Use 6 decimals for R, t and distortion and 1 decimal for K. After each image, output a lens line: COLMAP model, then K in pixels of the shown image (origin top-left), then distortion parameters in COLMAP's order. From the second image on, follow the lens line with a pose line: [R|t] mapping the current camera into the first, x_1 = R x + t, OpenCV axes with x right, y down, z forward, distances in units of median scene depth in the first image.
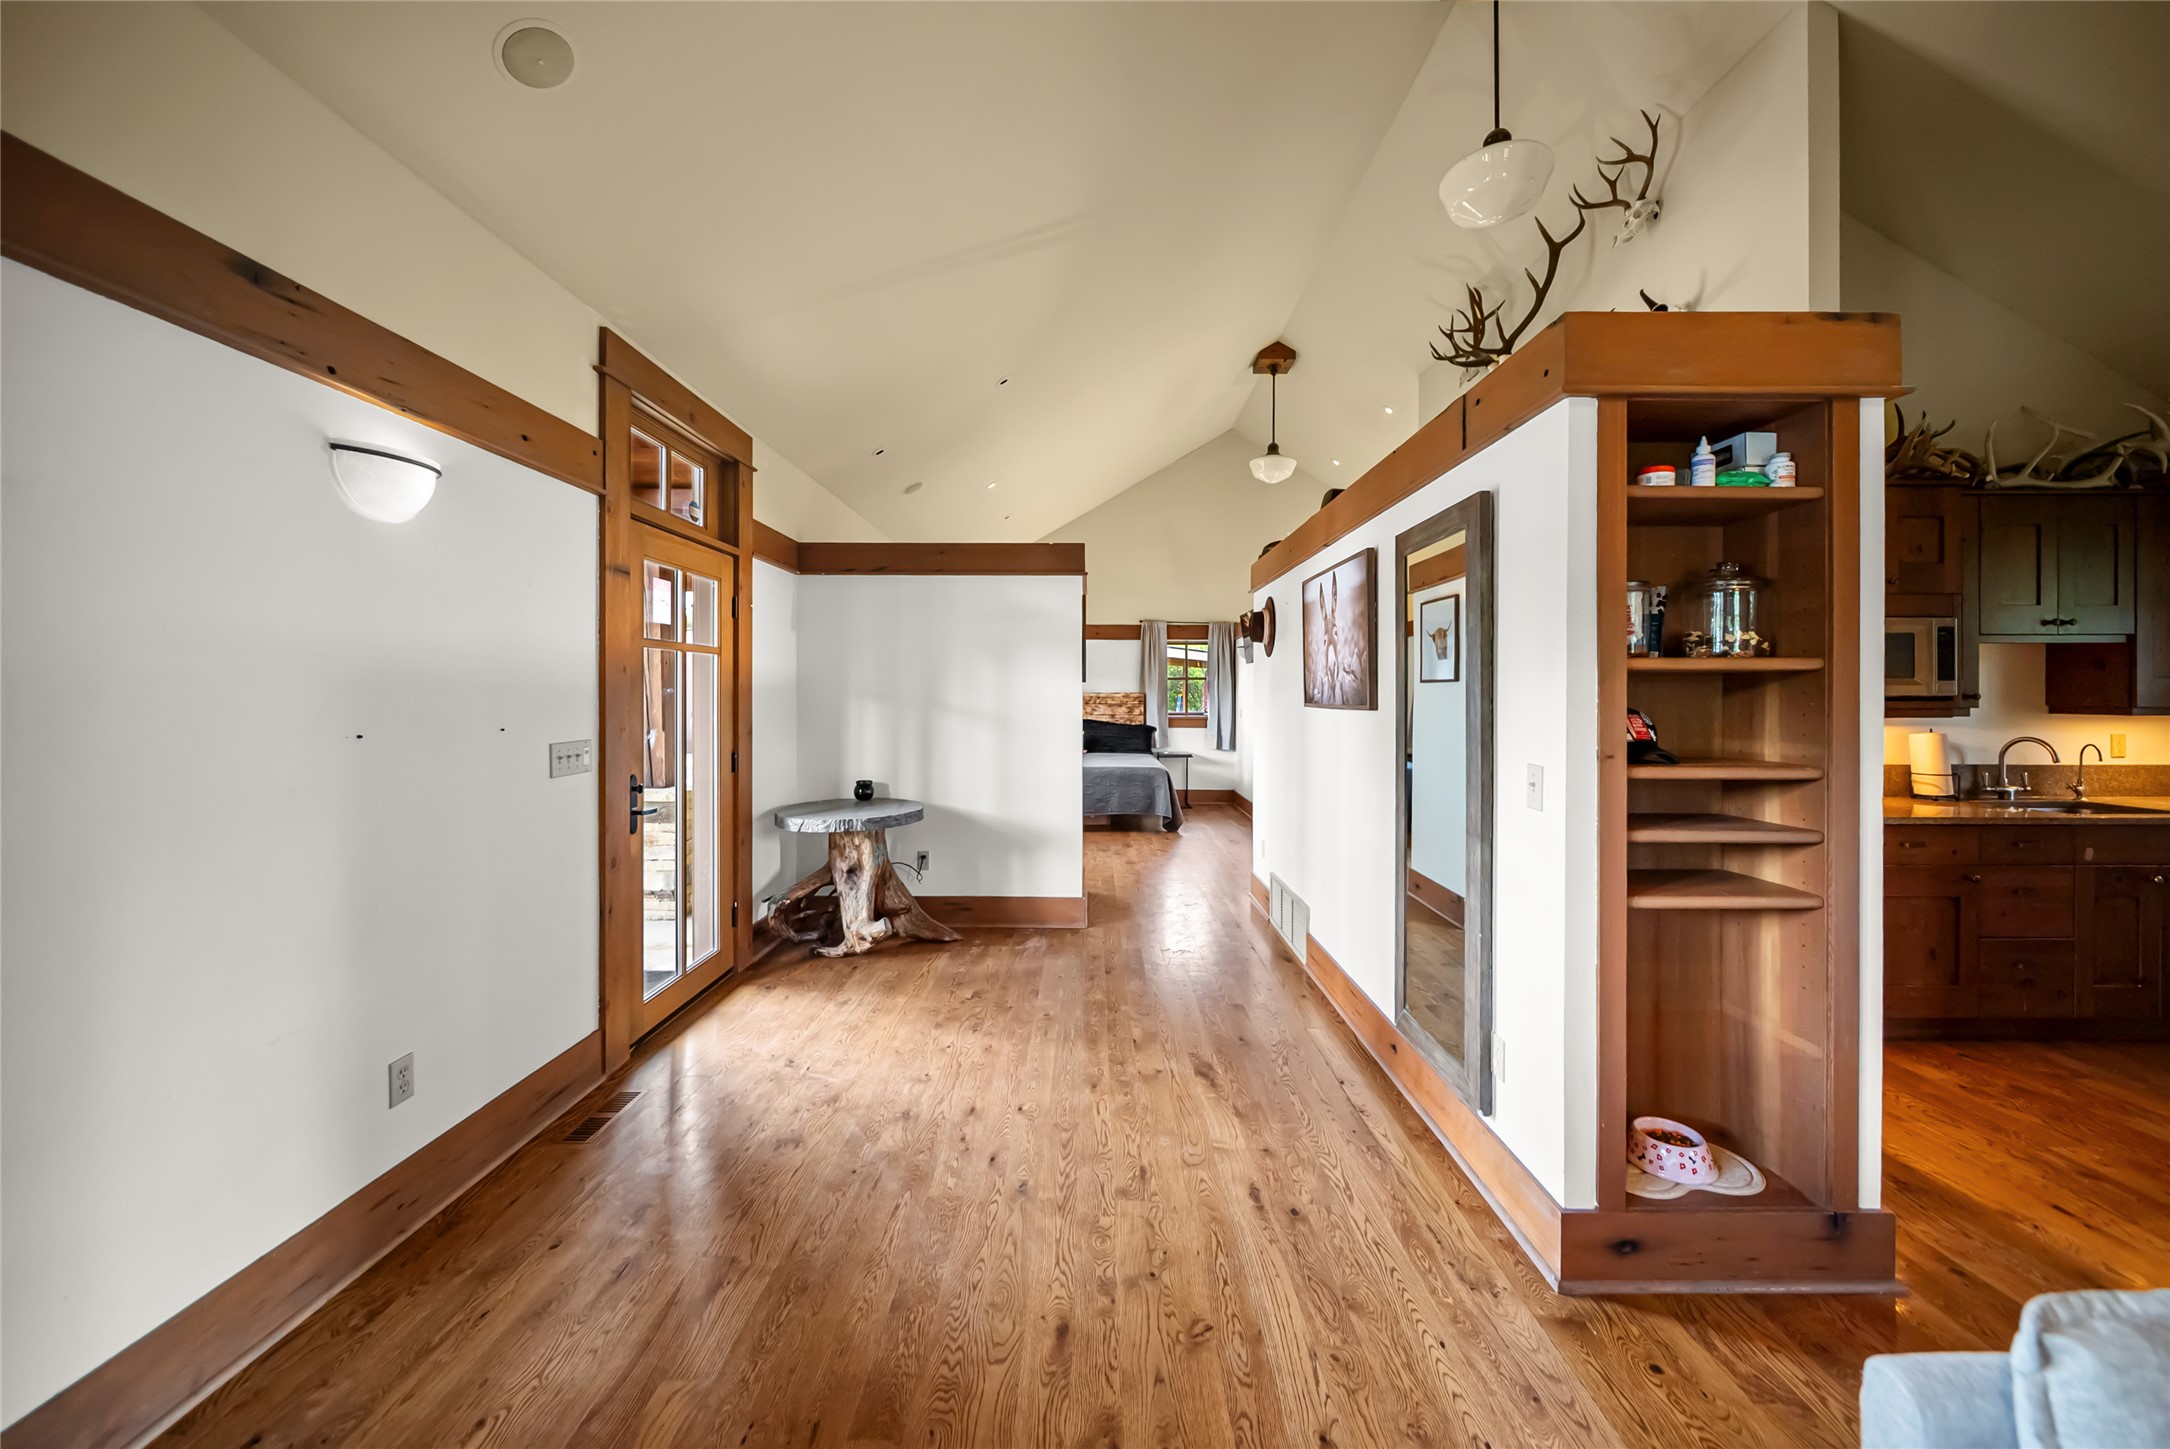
lens RADIAL K [[781.3, 0, 1094.3], [0, 781.3, 696.1], [0, 0, 1]] dist [-0.001679, -0.000431]
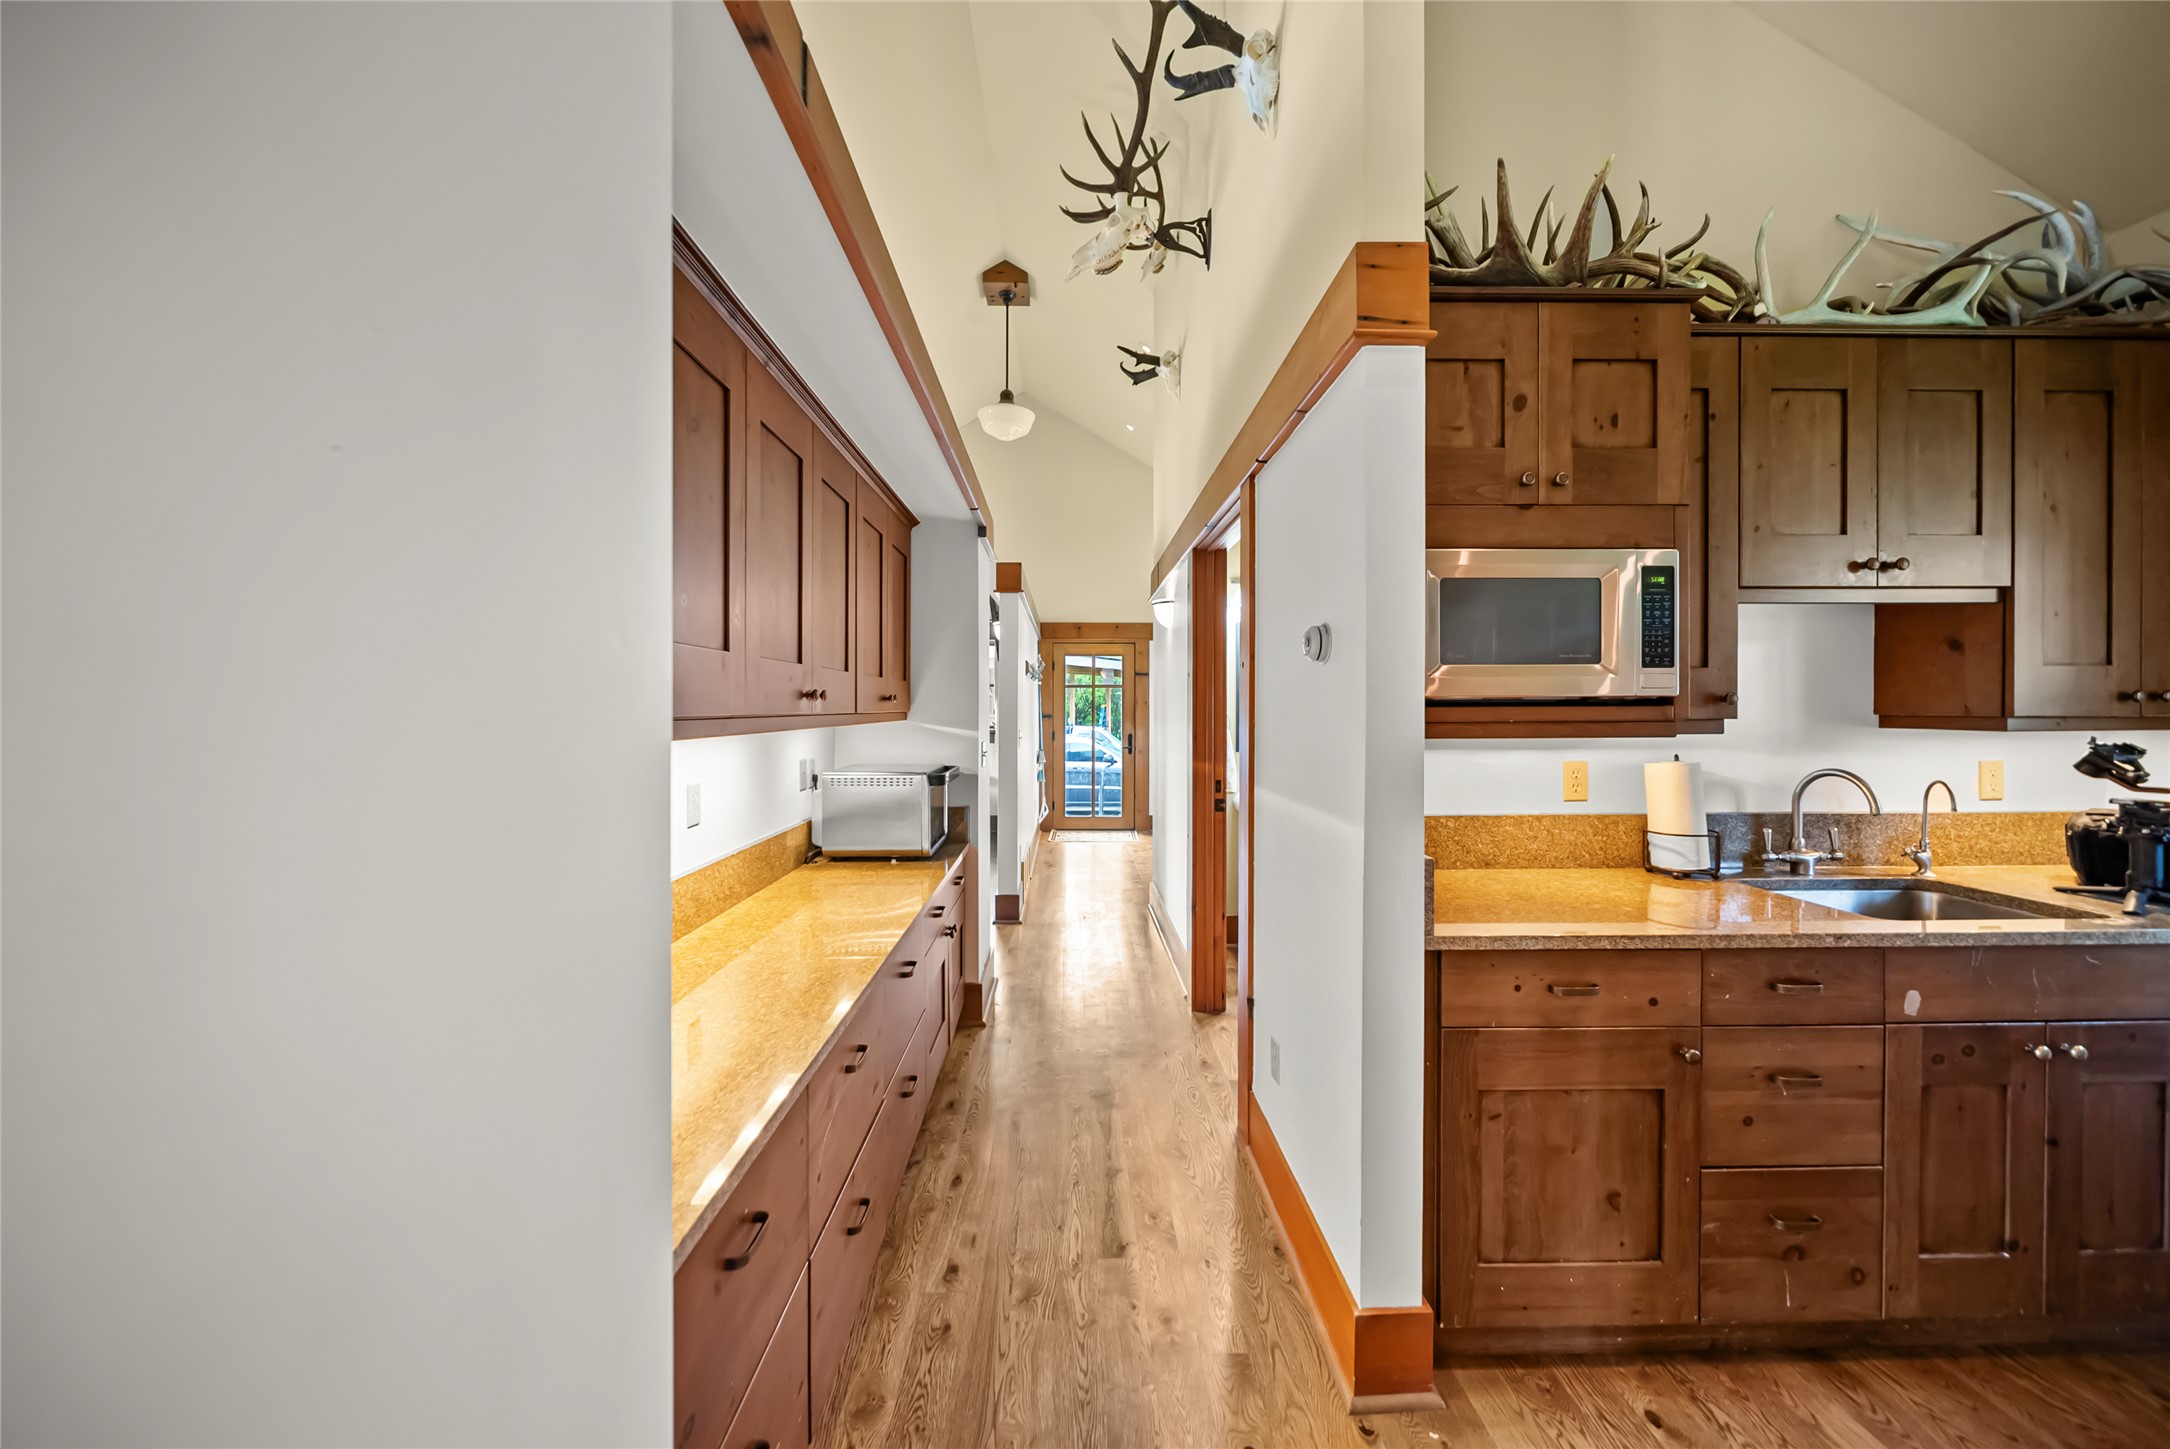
lens RADIAL K [[771.0, 0, 1083.4], [0, 771.0, 712.5], [0, 0, 1]] dist [-0.002140, -0.000330]
pose [[0.999728, -0.003844, 0.022995, 0.624542], [0.003686, 0.999969, 0.006926, 0.004756], [-0.023021, -0.006839, 0.999712, 0.439071]]
